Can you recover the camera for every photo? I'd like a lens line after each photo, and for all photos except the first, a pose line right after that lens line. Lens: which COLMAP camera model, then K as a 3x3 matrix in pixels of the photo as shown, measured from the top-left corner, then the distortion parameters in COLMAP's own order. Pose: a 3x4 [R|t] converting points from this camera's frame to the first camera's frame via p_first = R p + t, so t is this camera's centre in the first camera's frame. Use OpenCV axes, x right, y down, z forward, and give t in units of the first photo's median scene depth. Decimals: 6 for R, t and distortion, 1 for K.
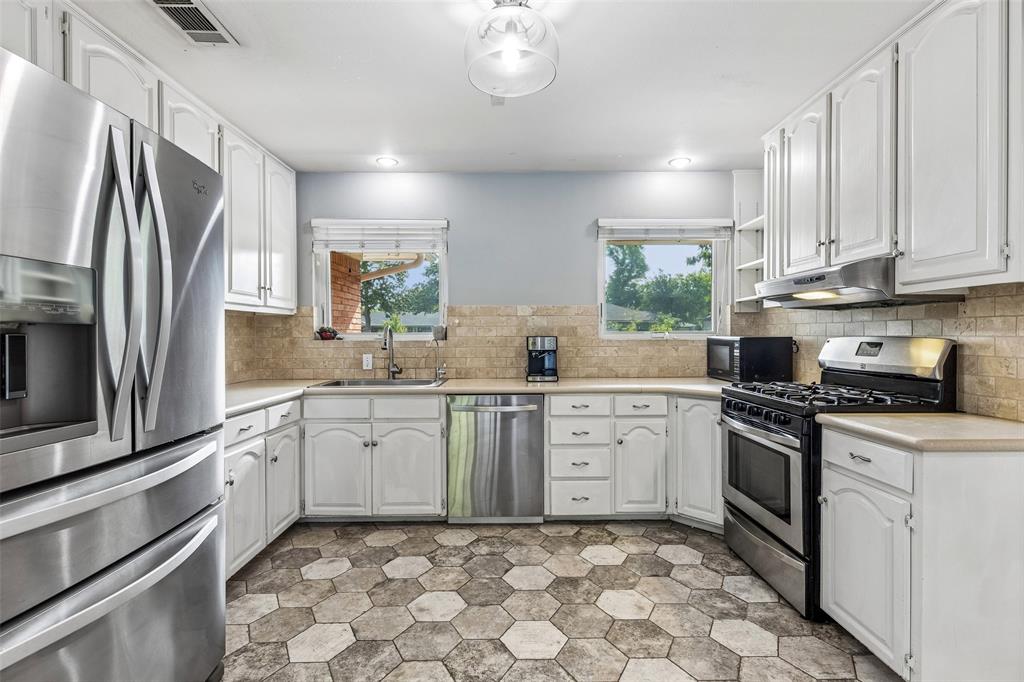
lens RADIAL K [[482.0, 0, 512.0], [0, 482.0, 341.0], [0, 0, 1]] dist [0.002444, -0.000192]
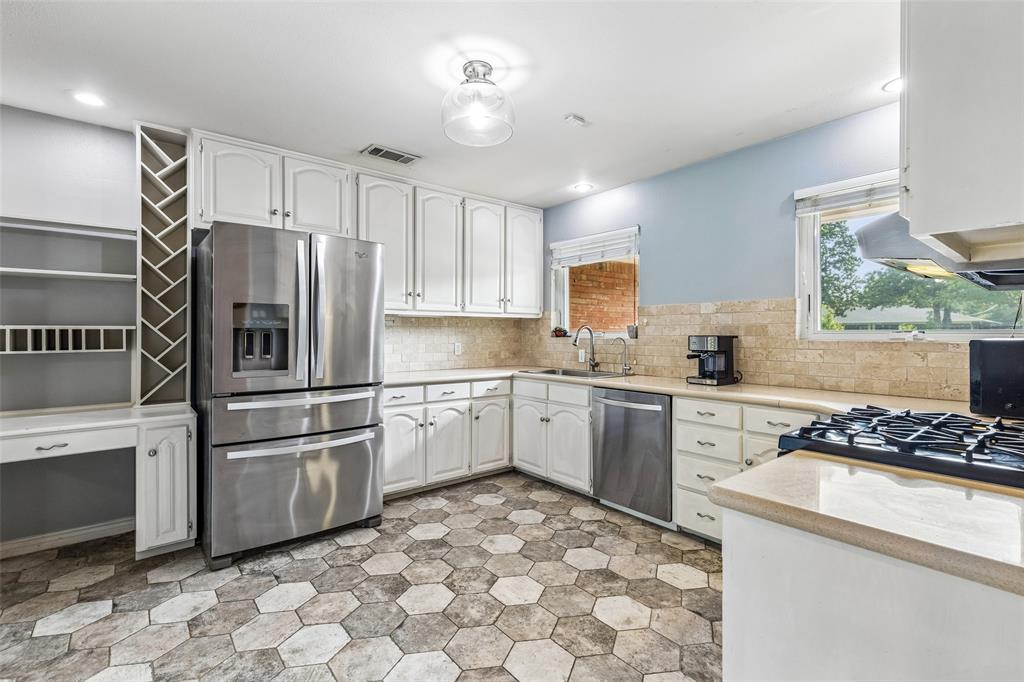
lens RADIAL K [[463.6, 0, 512.8], [0, 463.6, 336.4], [0, 0, 1]] dist [0.014156, -0.000091]
pose [[0.625871, 0.009396, -0.779870, 0.596711], [-0.013894, 0.999903, 0.000896, -0.004461], [0.779803, 0.010275, 0.625941, 0.172913]]
